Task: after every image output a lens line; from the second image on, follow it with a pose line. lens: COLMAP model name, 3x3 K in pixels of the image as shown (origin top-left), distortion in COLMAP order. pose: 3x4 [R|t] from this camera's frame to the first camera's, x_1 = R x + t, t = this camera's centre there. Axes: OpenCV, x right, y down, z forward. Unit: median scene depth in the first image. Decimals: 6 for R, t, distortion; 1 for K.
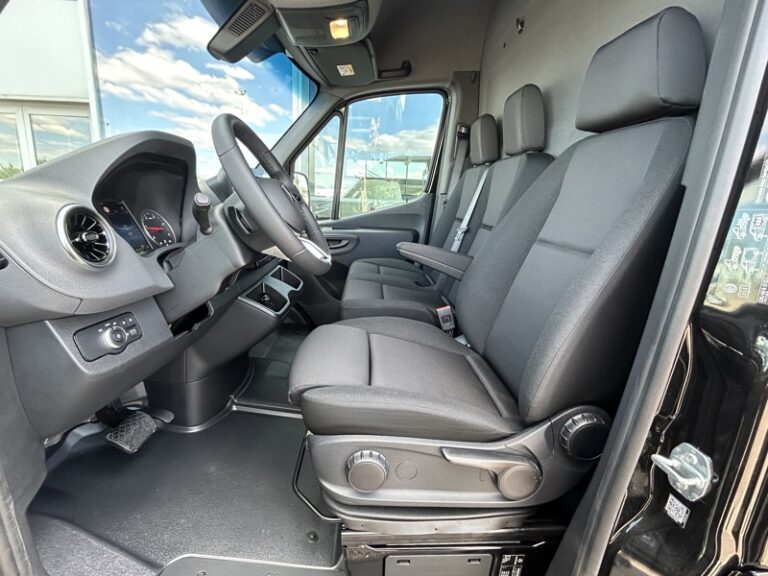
lens RADIAL K [[353.7, 0, 387.1], [0, 353.7, 289.9], [0, 0, 1]] dist [0.004809, 0.000141]
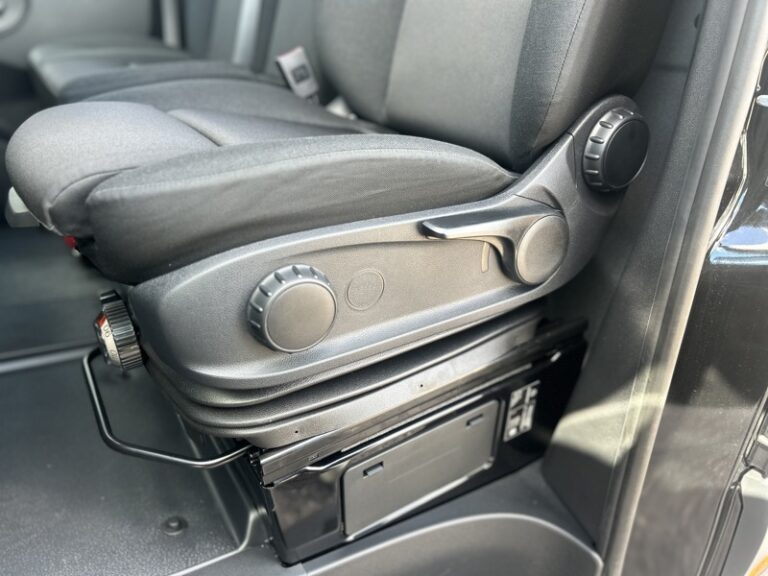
lens RADIAL K [[573.6, 0, 382.0], [0, 573.6, 289.7], [0, 0, 1]] dist [0.028771, -0.033340]
pose [[0.873906, -0.284586, 0.394079, -0.228040], [0.191235, 0.946614, 0.259521, 0.284197], [-0.446897, -0.151435, 0.881675, 0.254360]]
